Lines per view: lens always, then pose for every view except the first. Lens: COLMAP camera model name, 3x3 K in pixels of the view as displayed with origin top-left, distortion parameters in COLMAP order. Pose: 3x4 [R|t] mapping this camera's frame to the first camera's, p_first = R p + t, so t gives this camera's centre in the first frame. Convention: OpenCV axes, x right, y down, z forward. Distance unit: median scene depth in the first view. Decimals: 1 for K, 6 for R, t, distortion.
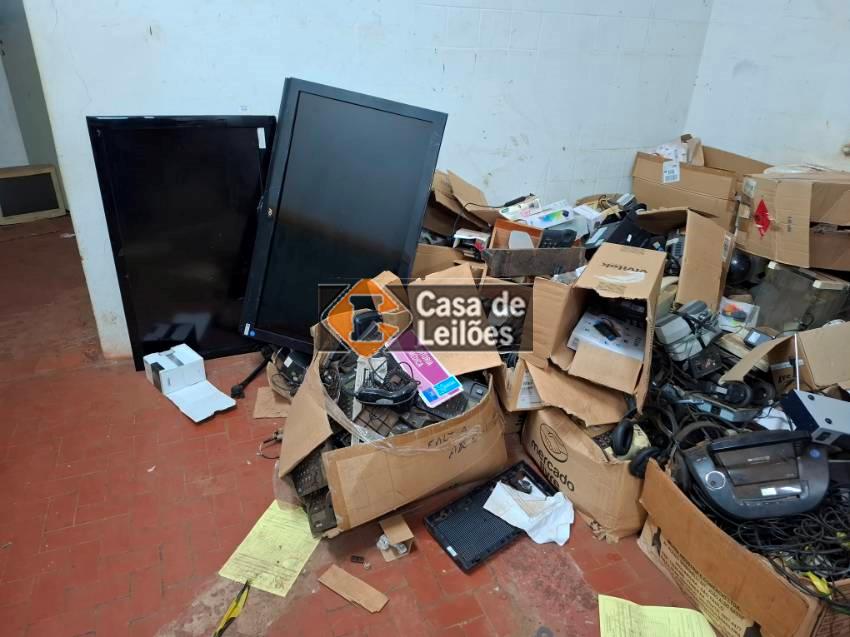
lens RADIAL K [[585.3, 0, 443.6], [0, 585.3, 312.7], [0, 0, 1]] dist [0.075141, -0.074281]
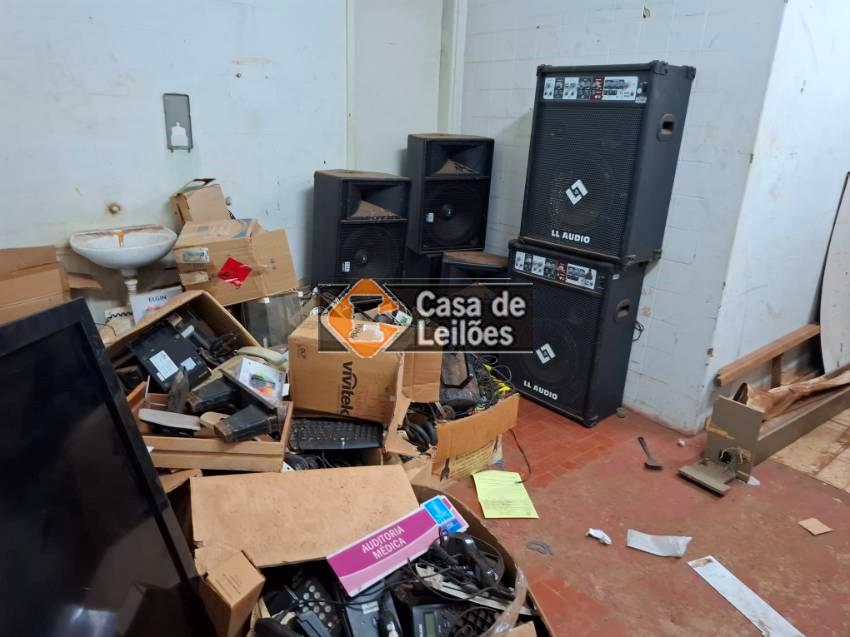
lens RADIAL K [[585.3, 0, 412.5], [0, 585.3, 312.1], [0, 0, 1]] dist [0.075141, -0.074281]
pose [[-0.258842, -0.376550, 0.889500, -0.622660], [0.390332, 0.801568, 0.452912, -0.505834], [-0.883539, 0.464433, -0.060500, 0.851161]]
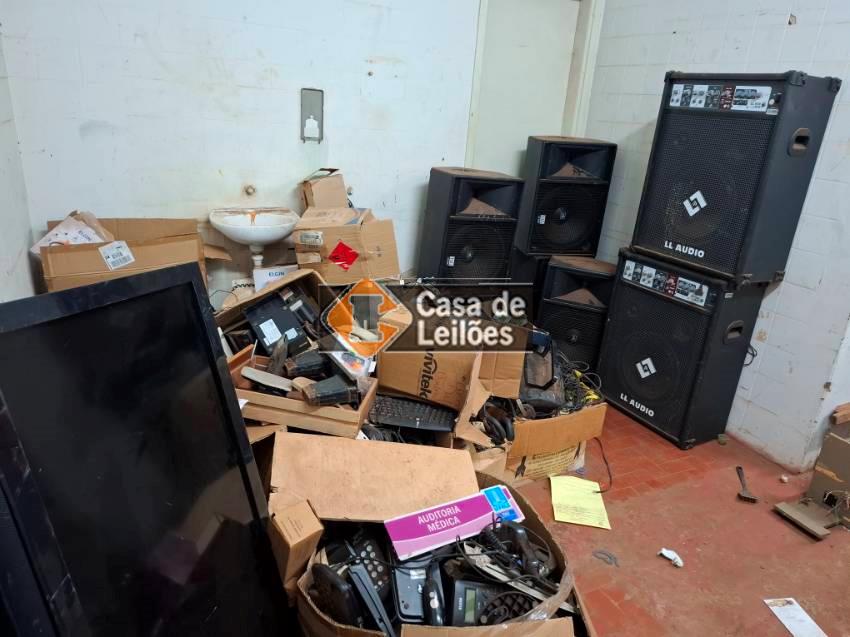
lens RADIAL K [[585.3, 0, 428.6], [0, 585.3, 313.3], [0, 0, 1]] dist [0.075141, -0.074281]
pose [[-0.054925, -0.395093, 0.916998, -0.676998], [0.380699, 0.840724, 0.385033, -0.489064], [-0.923066, 0.370249, 0.104235, 0.800541]]
